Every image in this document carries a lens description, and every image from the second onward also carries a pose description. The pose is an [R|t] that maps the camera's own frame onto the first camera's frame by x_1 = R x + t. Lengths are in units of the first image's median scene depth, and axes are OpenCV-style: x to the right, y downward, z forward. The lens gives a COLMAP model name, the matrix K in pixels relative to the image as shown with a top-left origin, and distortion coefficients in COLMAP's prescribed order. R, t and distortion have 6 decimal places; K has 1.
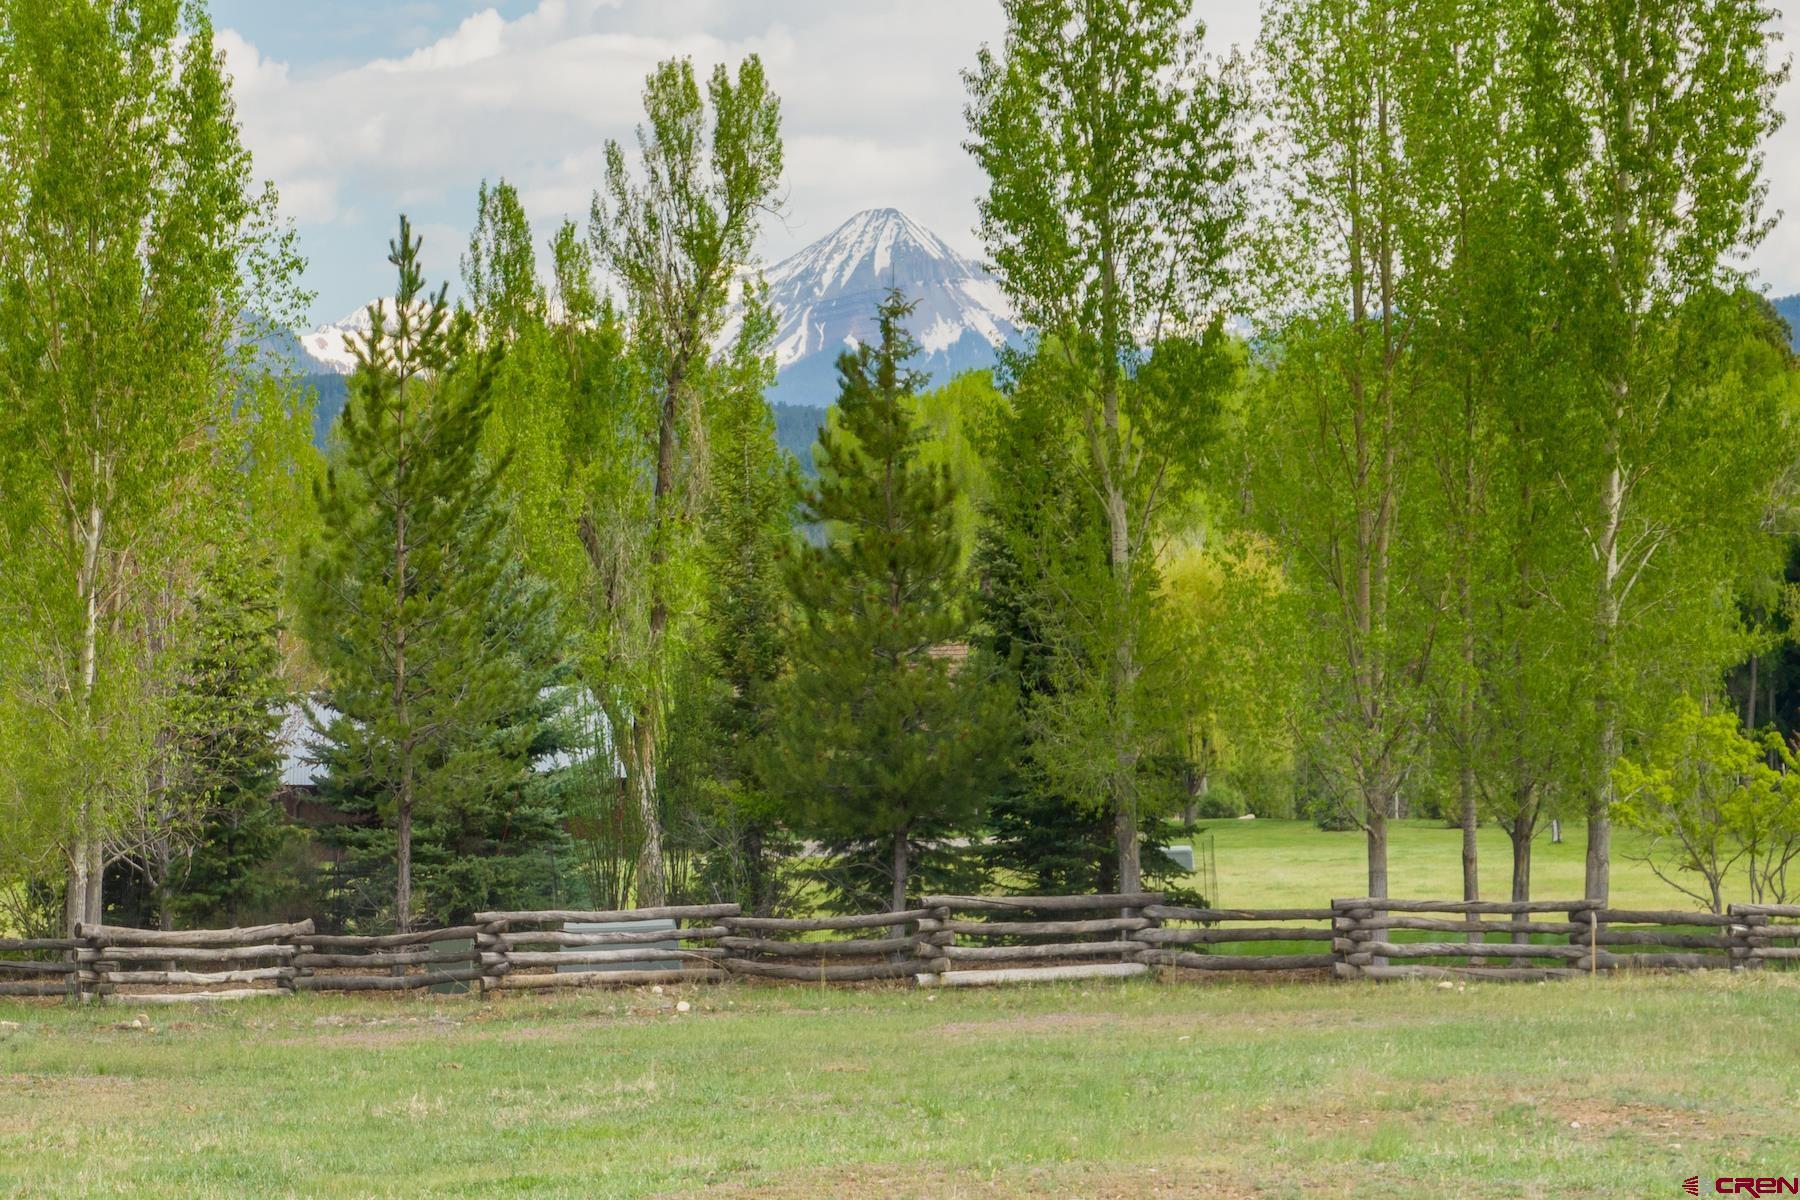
lens RADIAL K [[8285.1, 0, 959.5], [0, 8285.1, 600.0], [0, 0, 1]] dist [0.472020, -0.699236]
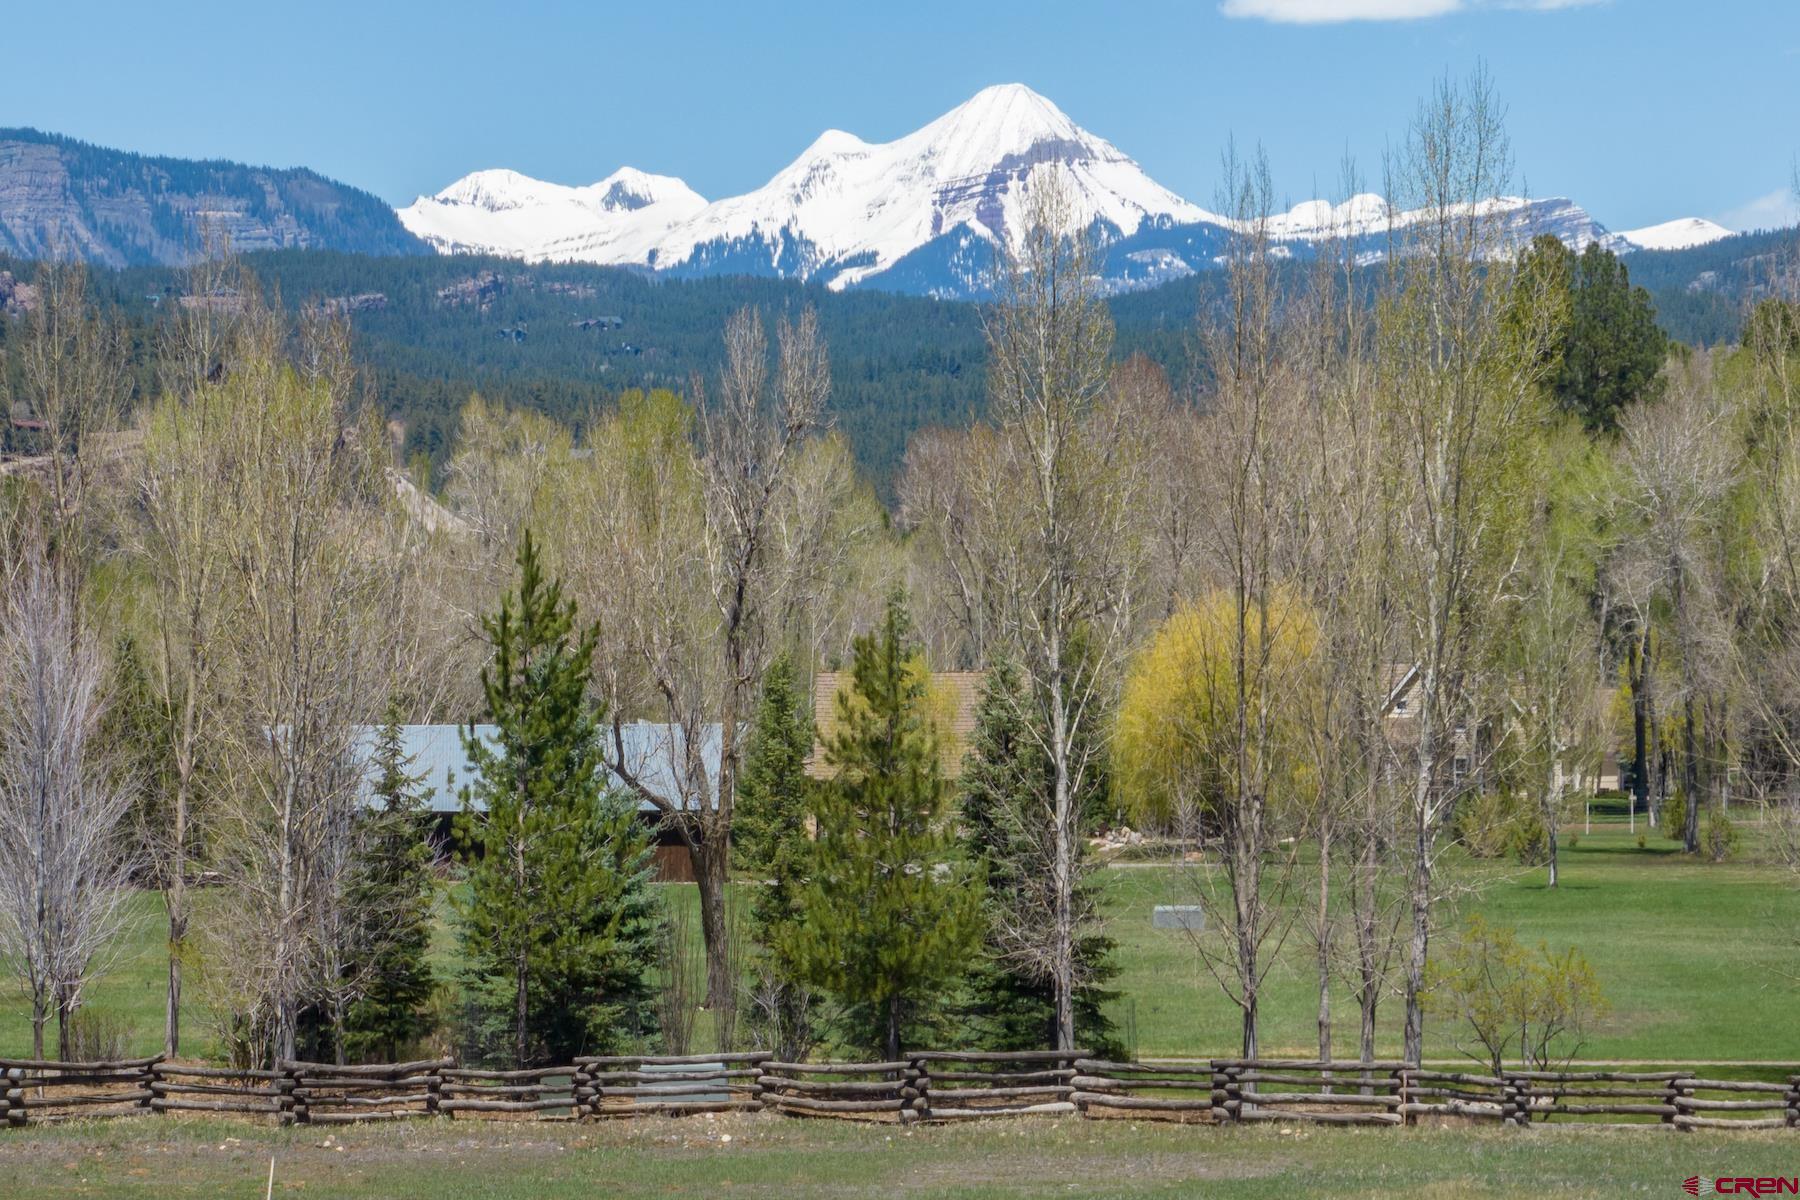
lens RADIAL K [[8203.6, 0, 900.0], [0, 8203.6, 600.0], [0, 0, 1]] dist [0.078950, -0.011922]
pose [[0.999721, 0.011848, -0.020417, 0.019758], [-0.011752, 0.999919, 0.004814, -0.042207], [0.020472, -0.004572, 0.999780, -0.314850]]
